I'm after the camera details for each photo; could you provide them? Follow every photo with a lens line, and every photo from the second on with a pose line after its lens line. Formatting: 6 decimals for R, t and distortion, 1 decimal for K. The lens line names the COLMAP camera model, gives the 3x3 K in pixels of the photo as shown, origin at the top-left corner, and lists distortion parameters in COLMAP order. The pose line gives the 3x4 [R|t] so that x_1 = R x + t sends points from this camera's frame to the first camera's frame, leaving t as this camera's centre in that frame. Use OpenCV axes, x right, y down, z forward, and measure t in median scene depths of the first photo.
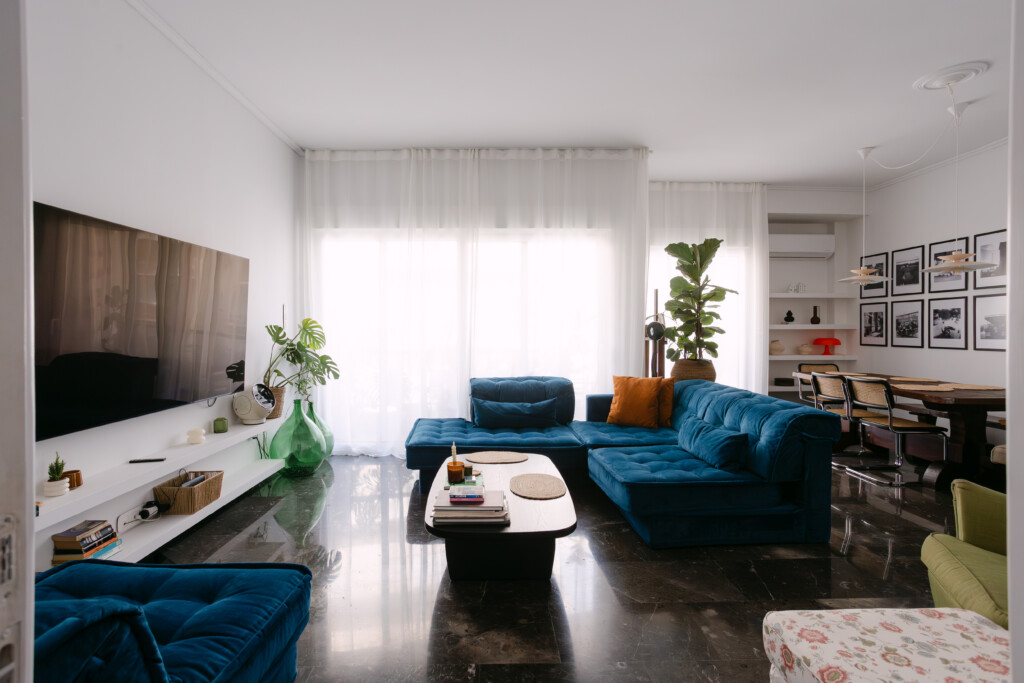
lens RADIAL K [[517.7, 0, 513.4], [0, 517.7, 333.1], [0, 0, 1]] dist [-0.027705, 0.040904]
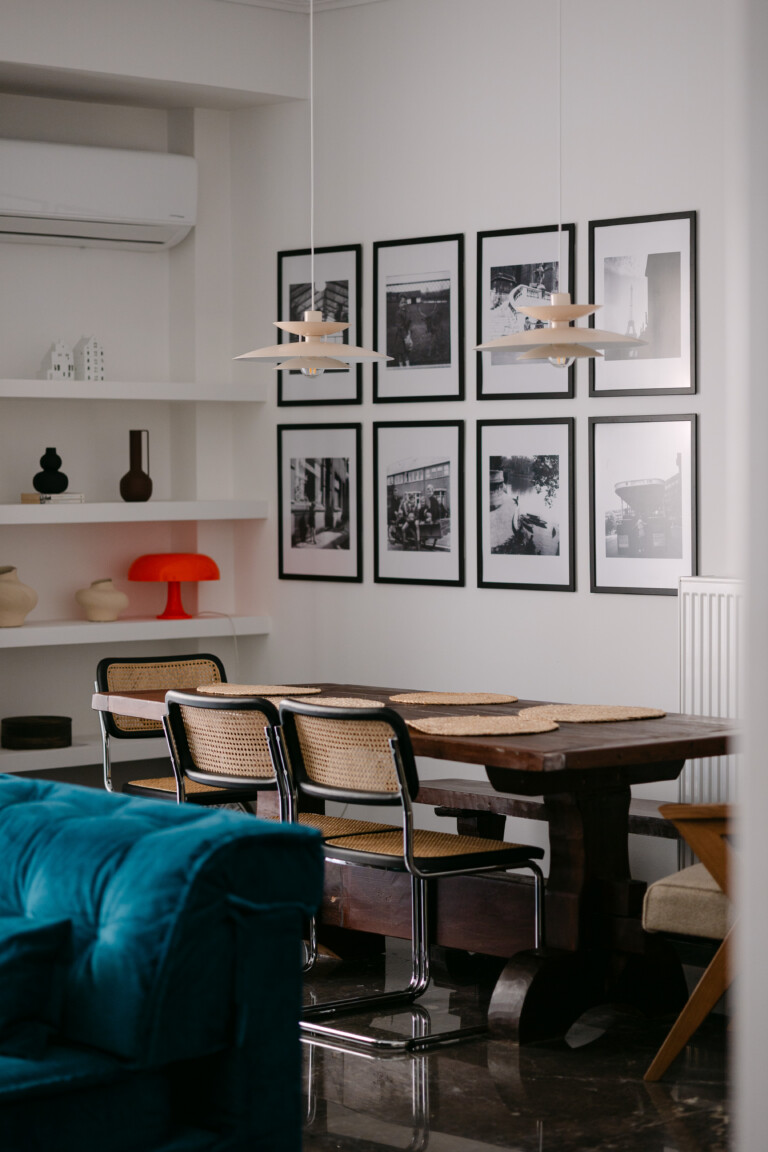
lens RADIAL K [[2757.1, 0, 384.0], [0, 2757.1, 576.0], [0, 0, 1]] dist [0.015767, 0.206711]
pose [[0.783090, -0.025739, 0.621375, -0.219386], [0.006741, 0.999436, 0.032904, -0.030275], [-0.621872, -0.021579, 0.782822, -0.199152]]
